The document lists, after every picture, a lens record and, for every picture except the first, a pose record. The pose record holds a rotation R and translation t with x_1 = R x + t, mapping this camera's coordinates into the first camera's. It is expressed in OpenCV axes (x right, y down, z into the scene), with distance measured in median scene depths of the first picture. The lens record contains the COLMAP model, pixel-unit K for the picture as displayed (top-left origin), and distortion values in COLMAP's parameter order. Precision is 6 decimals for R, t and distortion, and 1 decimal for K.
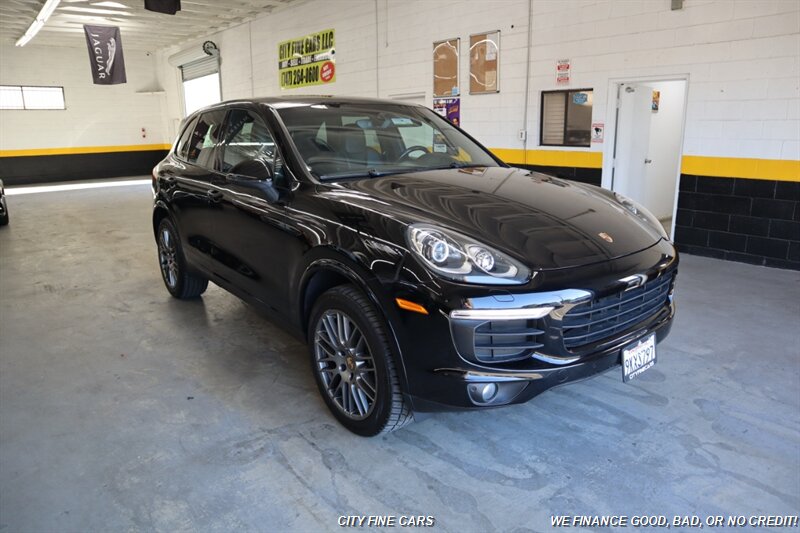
lens RADIAL K [[552.9, 0, 399.2], [0, 552.9, 264.0], [0, 0, 1]] dist [-0.114396, 0.068496]
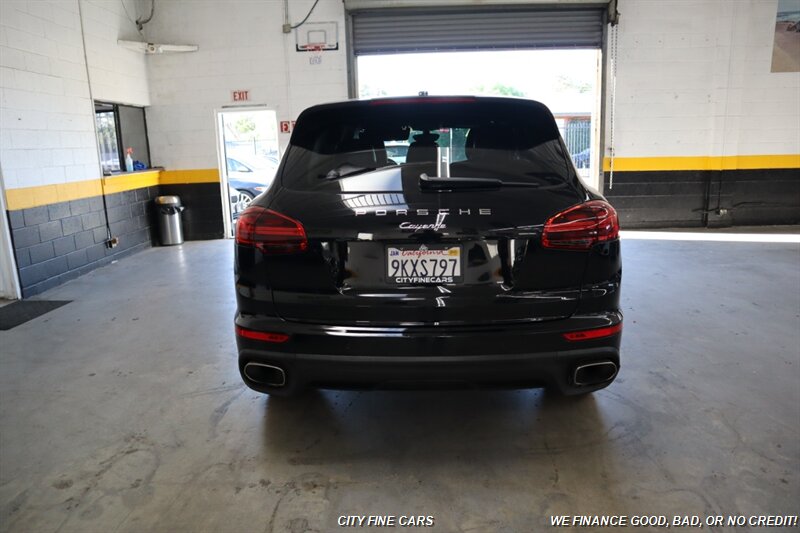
lens RADIAL K [[552.9, 0, 400.1], [0, 552.9, 265.8], [0, 0, 1]] dist [-0.114396, 0.068496]
pose [[-0.749082, -0.107834, 0.653642, -0.398199], [0.199065, 0.904427, 0.377338, -0.218905], [-0.631862, 0.412775, -0.656024, 0.917629]]
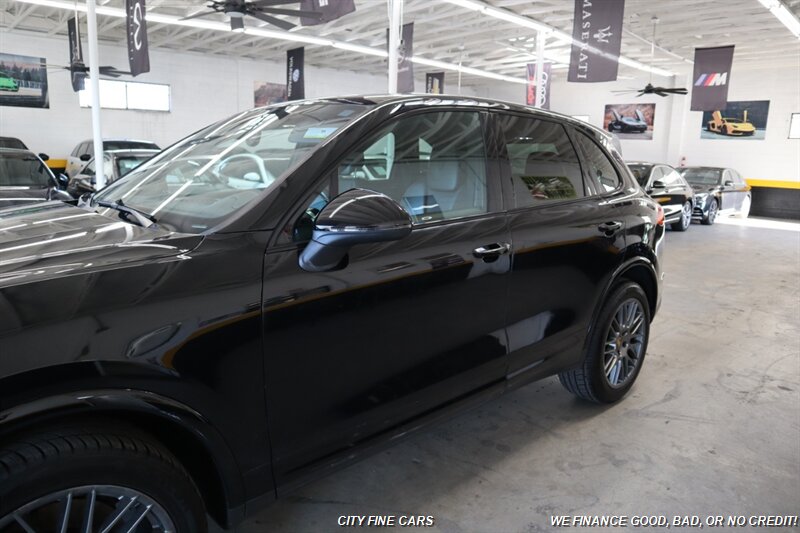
lens RADIAL K [[552.9, 0, 397.7], [0, 552.9, 266.3], [0, 0, 1]] dist [-0.114396, 0.068496]
pose [[0.071828, 0.215020, -0.973965, 0.290407], [-0.269109, 0.944451, 0.188658, -0.126946], [0.960427, 0.248552, 0.125702, 0.514692]]
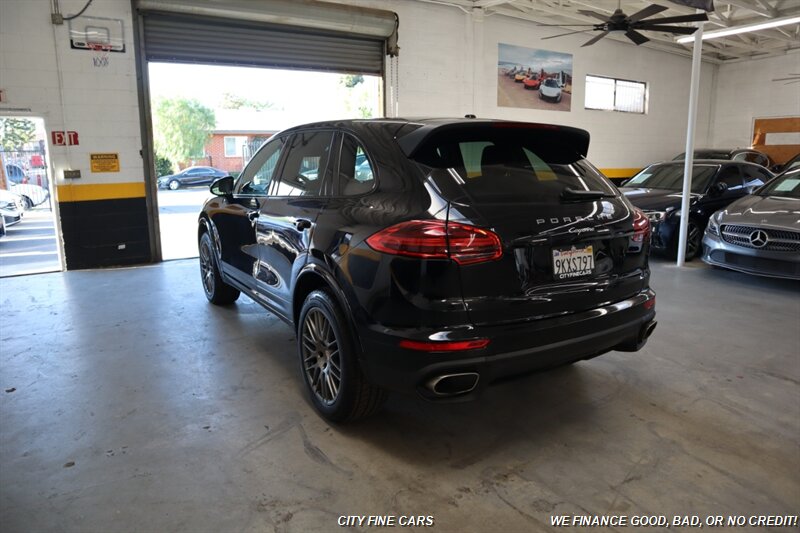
lens RADIAL K [[552.9, 0, 399.6], [0, 552.9, 267.8], [0, 0, 1]] dist [-0.114396, 0.068496]
pose [[-0.992072, -0.005258, 0.125560, -0.167100], [0.049467, 0.902127, 0.428626, -0.256986], [-0.115525, 0.431439, -0.894715, 1.038661]]
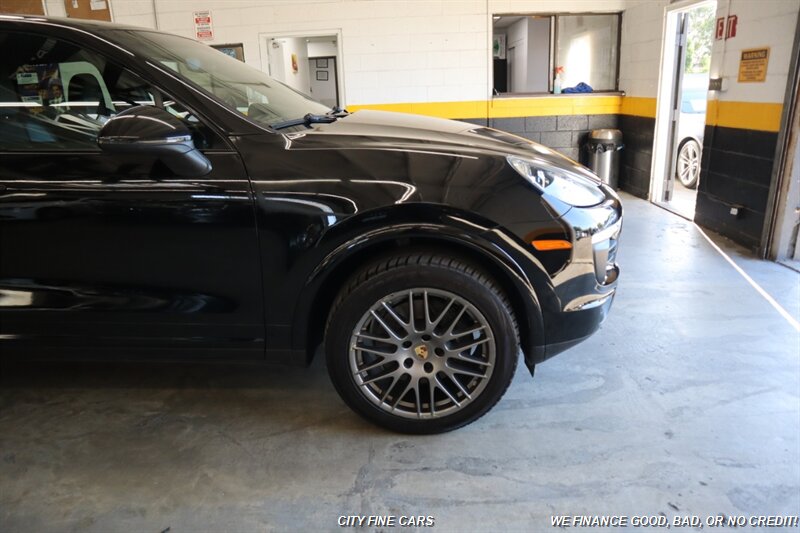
lens RADIAL K [[552.9, 0, 398.4], [0, 552.9, 263.5], [0, 0, 1]] dist [-0.114396, 0.068496]
pose [[0.642835, -0.242443, 0.726626, -0.209896], [0.212951, 0.967760, 0.134505, -0.017406], [-0.735809, 0.068271, 0.673739, 0.158181]]
